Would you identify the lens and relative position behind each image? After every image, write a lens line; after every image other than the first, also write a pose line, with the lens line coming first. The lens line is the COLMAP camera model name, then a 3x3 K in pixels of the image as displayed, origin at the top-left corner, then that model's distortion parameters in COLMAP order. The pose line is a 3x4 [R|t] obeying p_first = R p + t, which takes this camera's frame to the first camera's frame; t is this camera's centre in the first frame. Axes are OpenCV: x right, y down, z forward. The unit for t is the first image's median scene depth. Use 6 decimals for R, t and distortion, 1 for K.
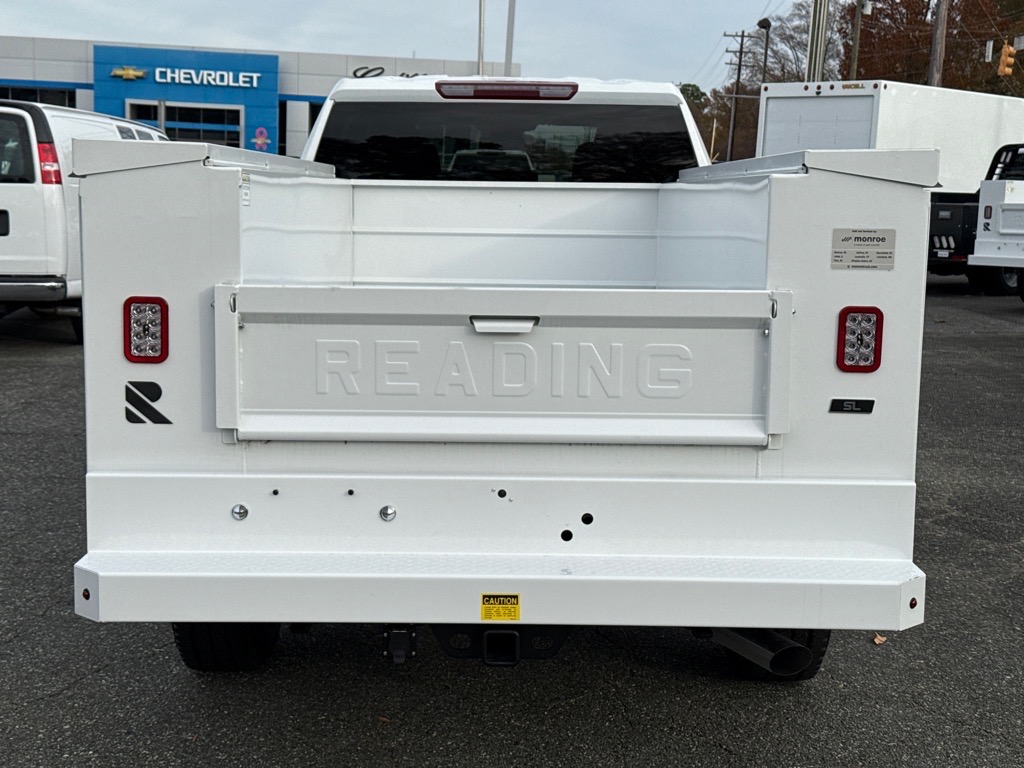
lens RADIAL K [[1460.5, 0, 511.7], [0, 1460.5, 383.5], [0, 0, 1]] dist [0.140526, 0.000000]
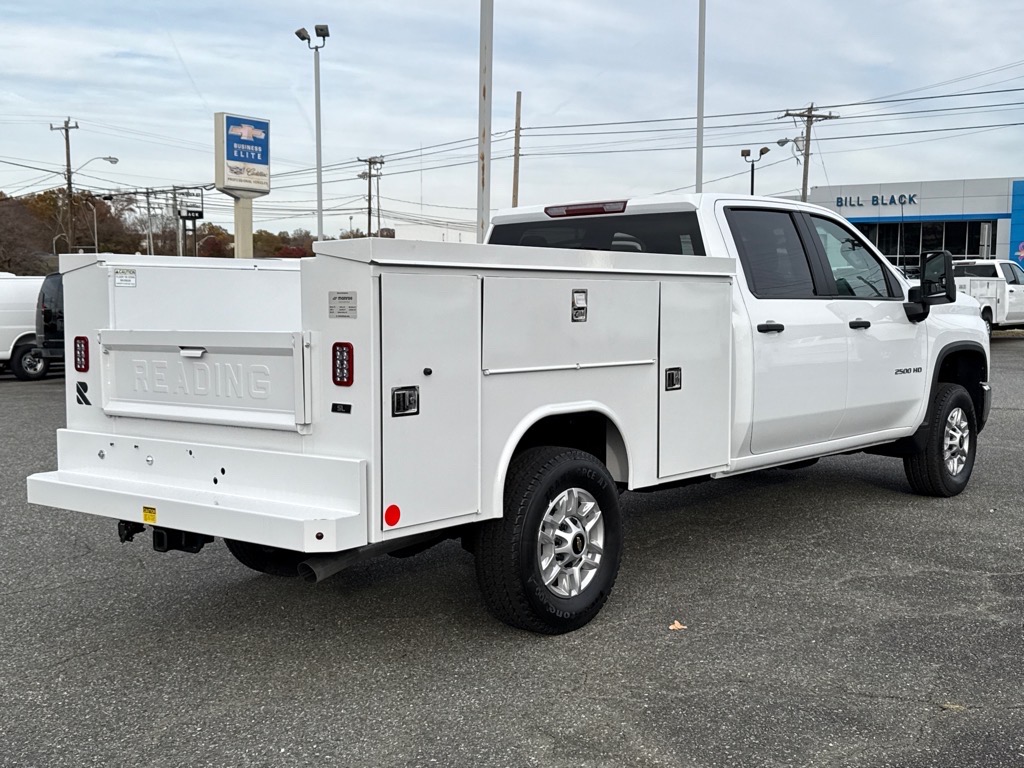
lens RADIAL K [[1214.5, 0, 512.0], [0, 1214.5, 383.9], [0, 0, 1]] dist [0.130898, 0.000000]
pose [[0.762952, 0.022390, -0.646068, 1.177126], [-0.066029, 0.996872, -0.043427, 0.033402], [0.643075, 0.075791, 0.762044, 0.157392]]
